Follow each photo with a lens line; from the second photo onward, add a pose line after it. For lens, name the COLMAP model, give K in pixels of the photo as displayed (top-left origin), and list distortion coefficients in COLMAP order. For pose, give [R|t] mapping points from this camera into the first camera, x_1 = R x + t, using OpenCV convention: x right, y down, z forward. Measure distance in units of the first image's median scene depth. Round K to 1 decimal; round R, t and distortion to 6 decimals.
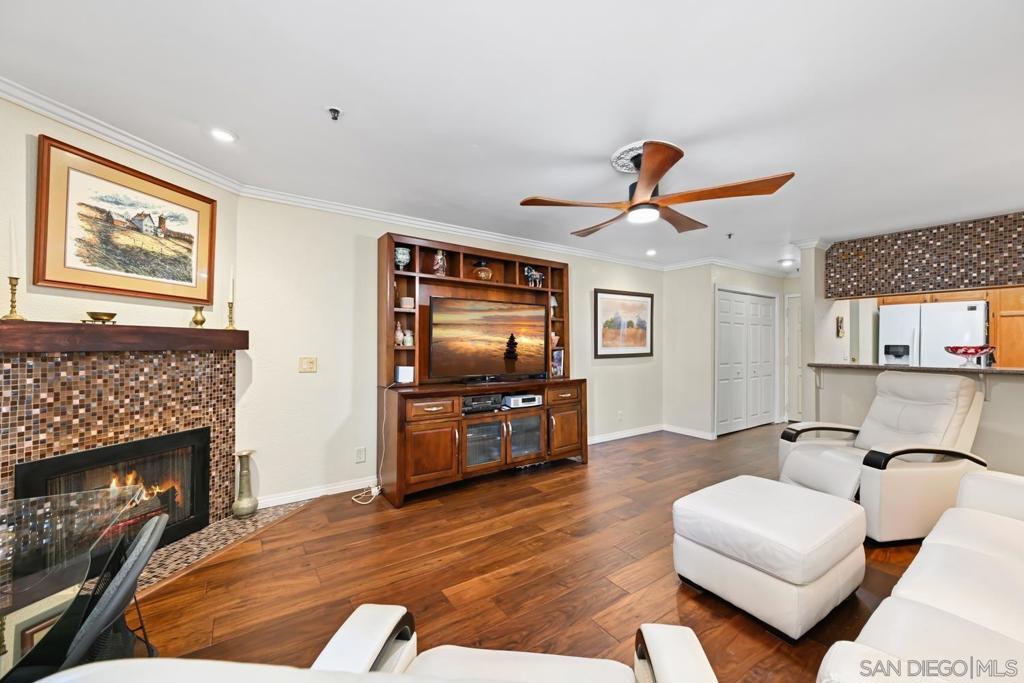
lens RADIAL K [[400.5, 0, 514.1], [0, 400.5, 346.1], [0, 0, 1]] dist [-0.001580, 0.000020]
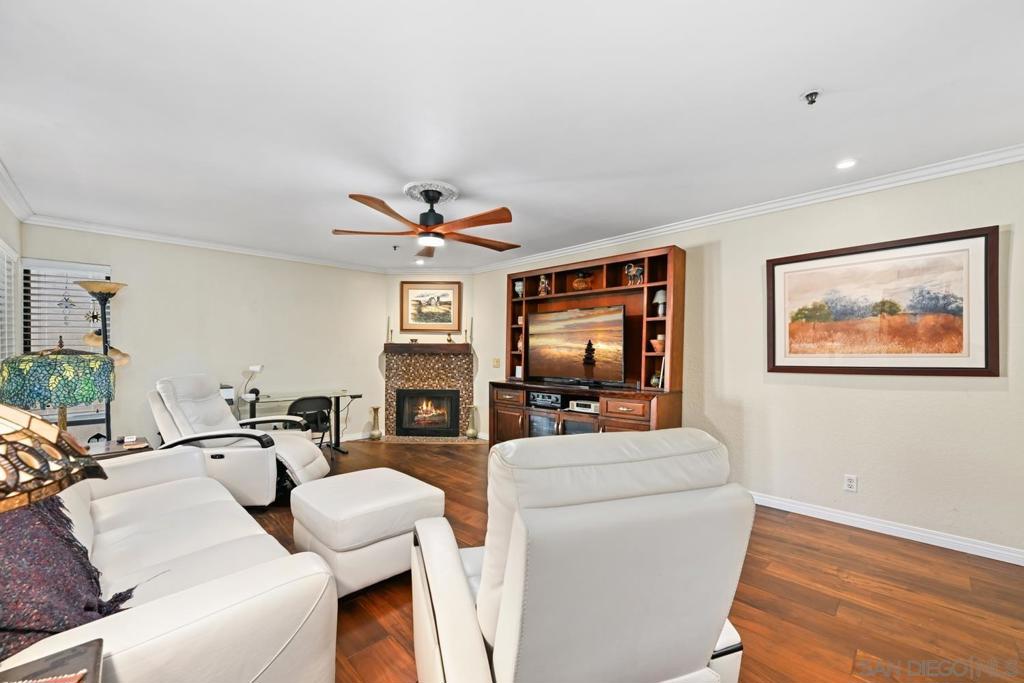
lens RADIAL K [[405.5, 0, 513.2], [0, 405.5, 357.1], [0, 0, 1]] dist [0.000326, 0.000071]
pose [[0.172264, 0.013068, -0.984964, 1.135725], [-0.004894, 0.999911, 0.012410, 0.000741], [0.985039, 0.002683, 0.172312, 0.746901]]
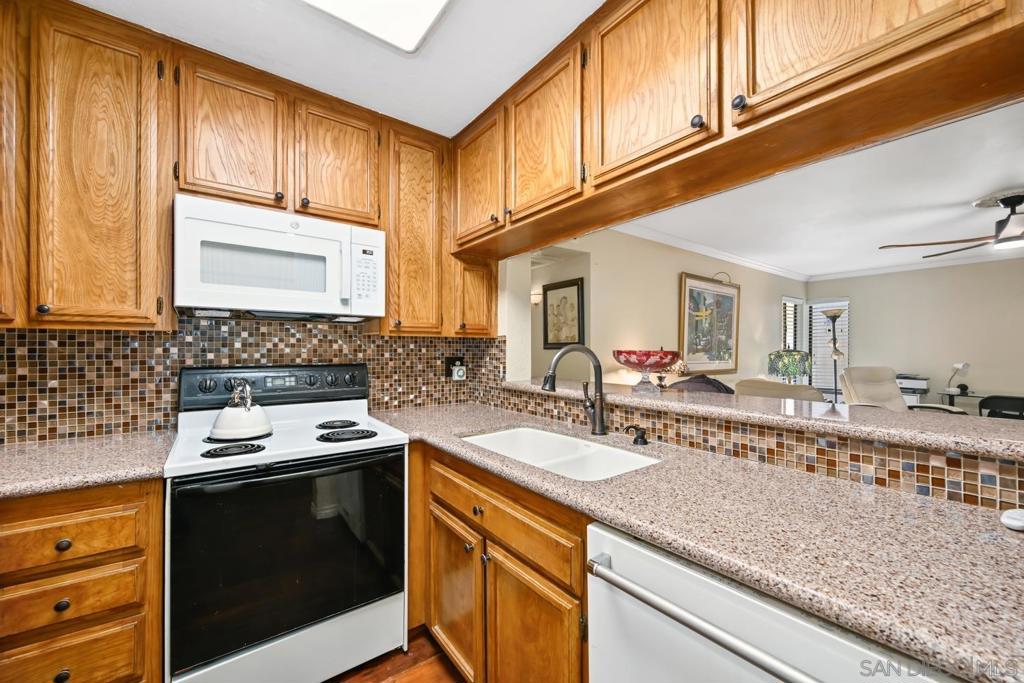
lens RADIAL K [[400.5, 0, 514.1], [0, 400.5, 346.1], [0, 0, 1]] dist [-0.001580, 0.000020]
pose [[-0.999058, -0.003563, -0.043254, 1.391796], [-0.003387, 0.999986, -0.004141, -0.002765], [0.043268, -0.003991, -0.999056, 1.573181]]
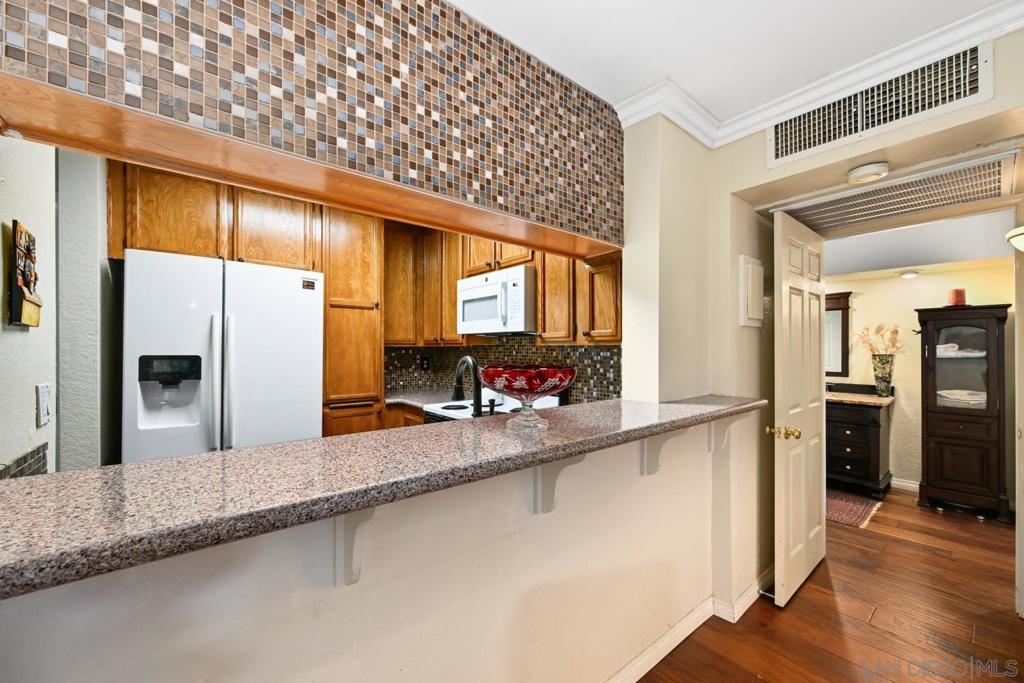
lens RADIAL K [[400.5, 0, 514.1], [0, 400.5, 346.1], [0, 0, 1]] dist [-0.001580, 0.000020]
pose [[-0.086379, 0.003561, 0.996256, 0.832110], [0.000324, 0.999994, -0.003547, -0.016817], [-0.996262, 0.000017, -0.086379, 1.082299]]
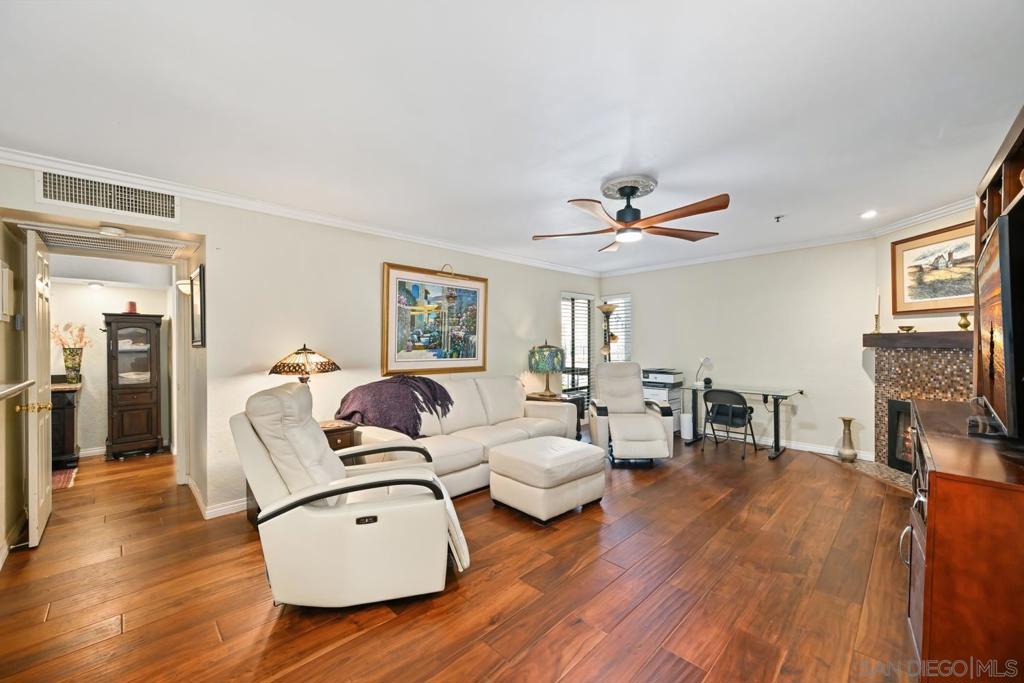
lens RADIAL K [[400.5, 0, 514.1], [0, 400.5, 346.1], [0, 0, 1]] dist [-0.001580, 0.000020]
pose [[-0.984723, 0.004075, -0.174079, 0.632681], [0.003300, 0.999983, 0.004745, -0.005061], [0.174096, 0.004098, -0.984720, 1.541106]]
